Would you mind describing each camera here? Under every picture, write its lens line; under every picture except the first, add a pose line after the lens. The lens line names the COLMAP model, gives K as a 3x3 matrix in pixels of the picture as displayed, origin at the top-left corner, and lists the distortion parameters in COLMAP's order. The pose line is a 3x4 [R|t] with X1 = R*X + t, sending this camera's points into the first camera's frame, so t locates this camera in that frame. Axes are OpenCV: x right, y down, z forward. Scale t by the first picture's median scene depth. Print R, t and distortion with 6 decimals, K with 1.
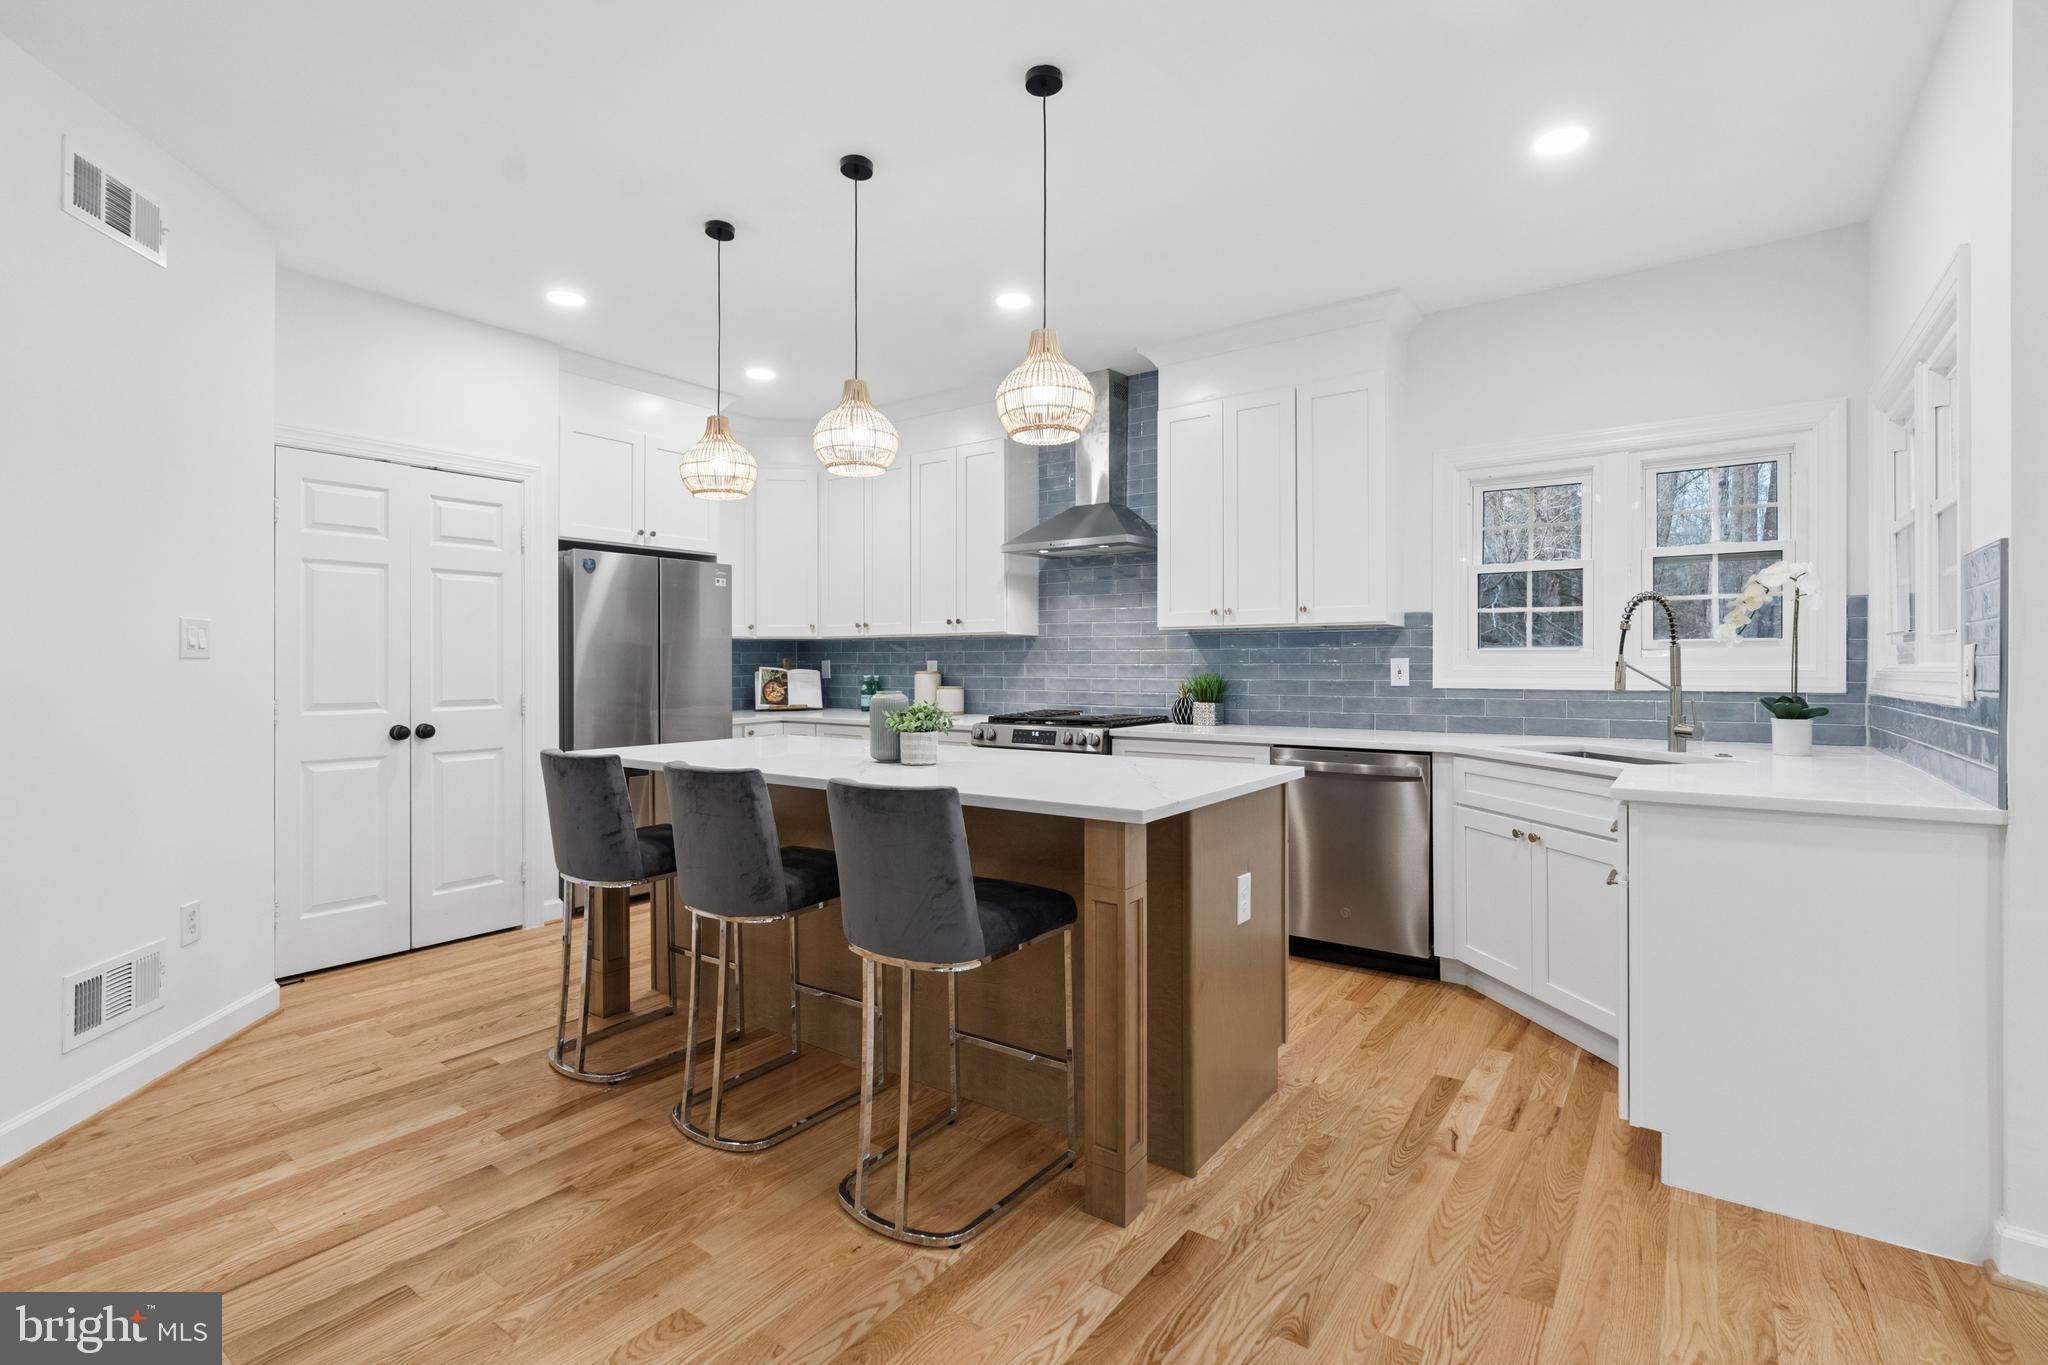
lens RADIAL K [[940.8, 0, 1023.4], [0, 940.8, 658.7], [0, 0, 1]] dist [-0.003271, 0.000948]
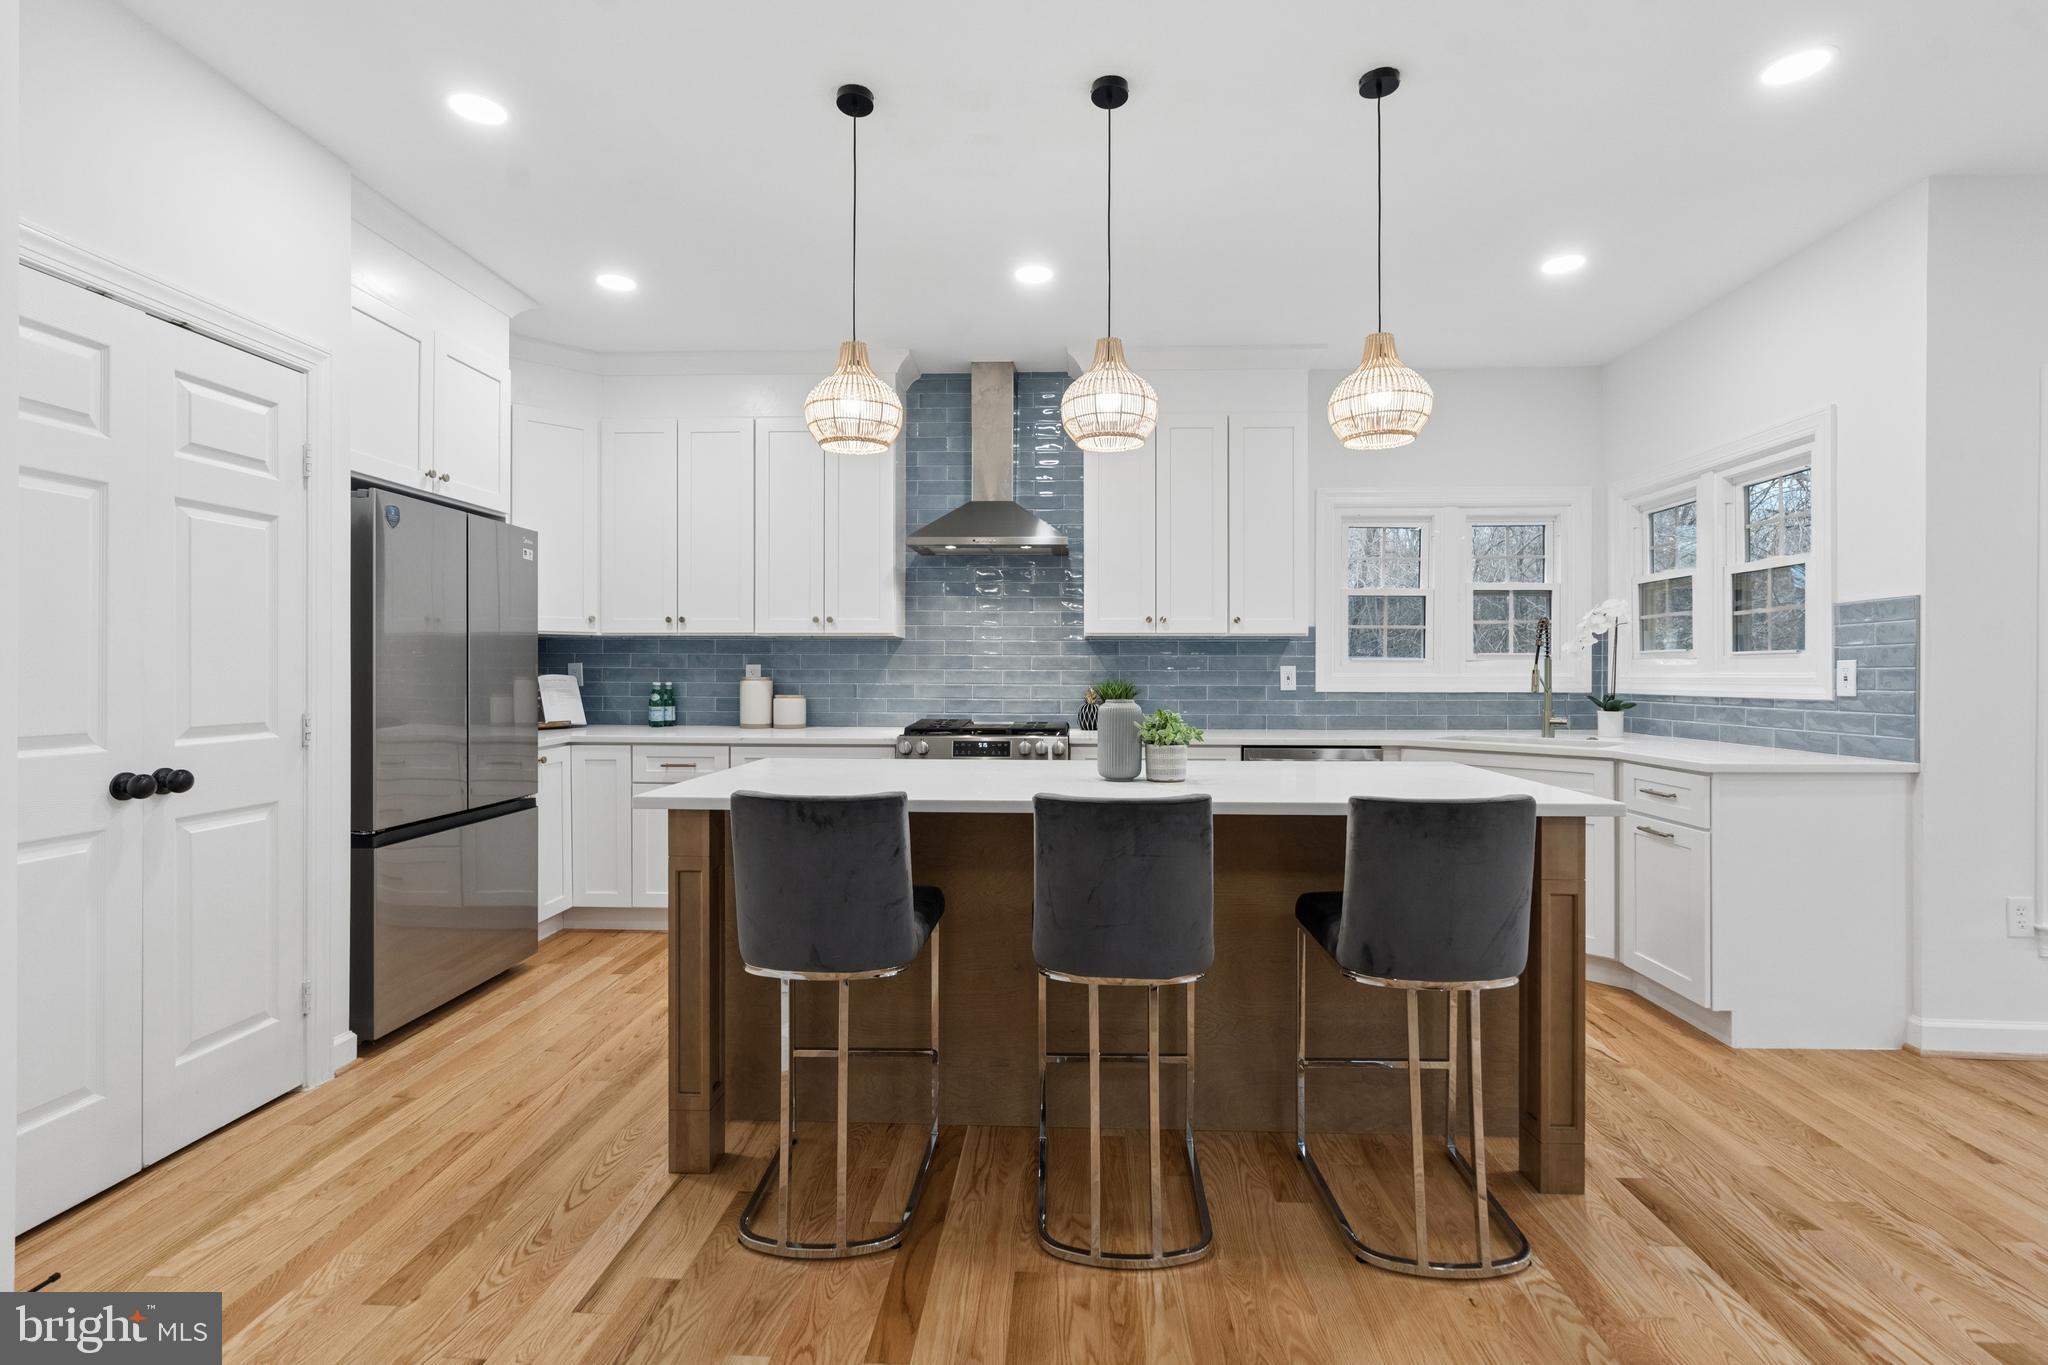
lens RADIAL K [[937.6, 0, 1035.2], [0, 937.6, 667.5], [0, 0, 1]] dist [-0.002339, 0.000045]
pose [[0.831176, 0.006448, 0.555972, -0.533696], [-0.007888, 0.999969, 0.000194, 0.003791], [-0.555954, -0.004546, 0.831201, 0.242639]]
